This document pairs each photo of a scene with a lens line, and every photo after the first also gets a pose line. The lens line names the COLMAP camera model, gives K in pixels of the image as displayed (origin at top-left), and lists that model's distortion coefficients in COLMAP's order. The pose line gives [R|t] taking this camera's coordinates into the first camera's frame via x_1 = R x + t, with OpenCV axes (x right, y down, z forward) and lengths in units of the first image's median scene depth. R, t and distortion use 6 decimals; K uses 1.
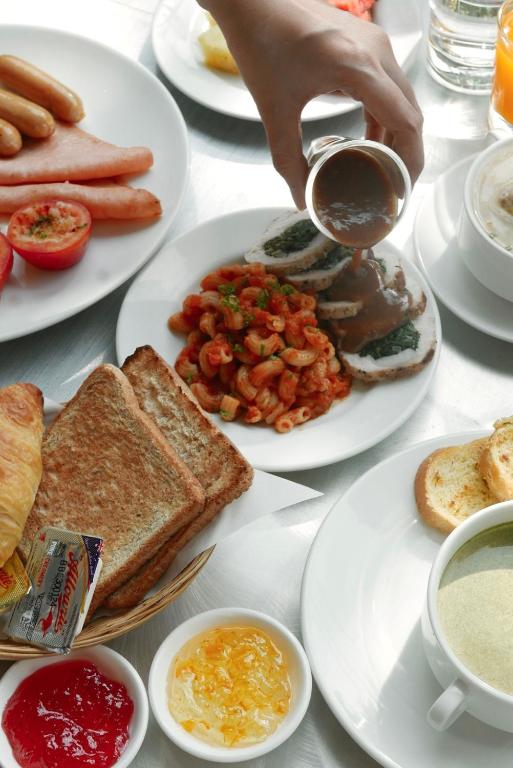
lens RADIAL K [[1350.1, 0, 272.6], [0, 1350.1, 383.3], [0, 0, 1]] dist [-0.052002, -0.185492]
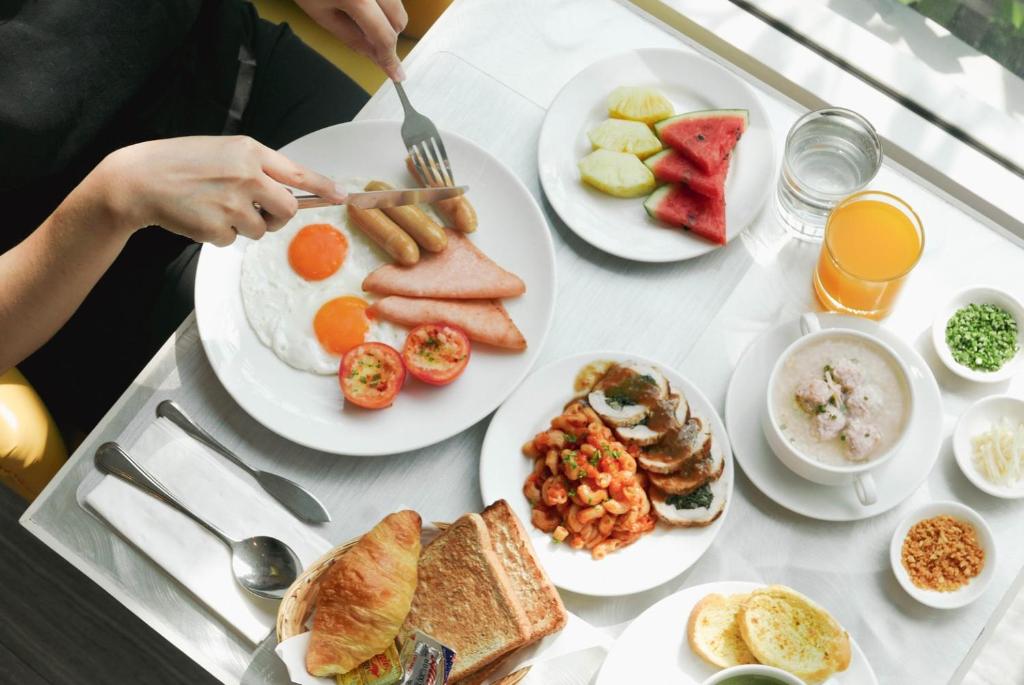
lens RADIAL K [[1800.1, 0, 512.0], [0, 1800.1, 342.5], [0, 0, 1]] dist [-0.052002, -0.185492]
pose [[0.989449, 0.132400, -0.058822, 0.000032], [-0.112613, 0.958286, 0.262691, -0.650988], [0.091149, -0.253295, 0.963085, -0.680055]]
